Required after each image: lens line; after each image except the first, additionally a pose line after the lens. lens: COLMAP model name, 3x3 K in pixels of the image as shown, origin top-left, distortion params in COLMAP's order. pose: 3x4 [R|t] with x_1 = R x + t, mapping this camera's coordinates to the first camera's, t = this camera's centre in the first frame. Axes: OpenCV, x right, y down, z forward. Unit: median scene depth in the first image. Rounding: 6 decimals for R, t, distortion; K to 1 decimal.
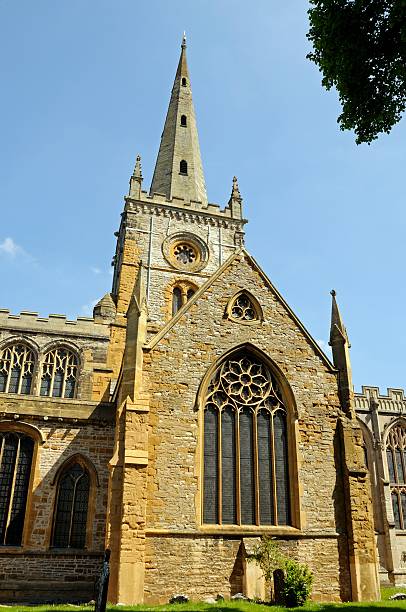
lens RADIAL K [[511.6, 0, 203.0], [0, 511.6, 306.0], [0, 0, 1]] dist [-0.144739, 0.003460]
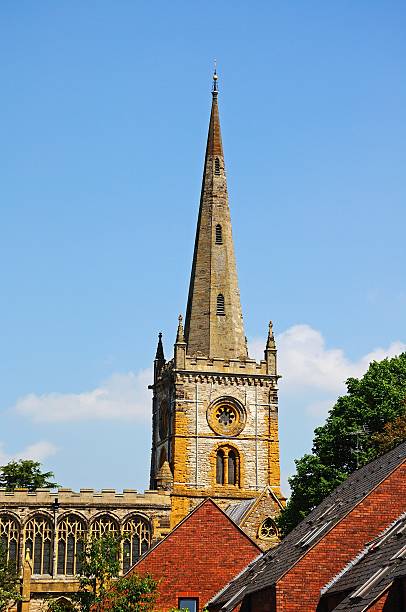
lens RADIAL K [[1600.9, 0, 203.0], [0, 1600.9, 306.0], [0, 0, 1]] dist [0.643481, 0.307238]
pose [[0.999939, -0.003899, -0.010313, -0.056877], [0.006433, 0.965979, 0.258541, -1.520345], [0.008954, -0.258592, 0.965945, -2.901495]]
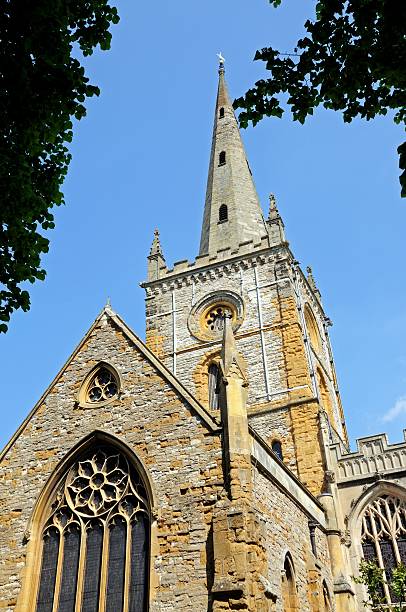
lens RADIAL K [[622.1, 0, 203.0], [0, 622.1, 306.0], [0, 0, 1]] dist [0.005986, 0.023739]
pose [[0.772435, -0.401050, -0.492446, 0.505505], [0.324660, 0.915771, -0.236557, 0.118031], [0.545839, 0.022848, 0.837579, 0.214149]]
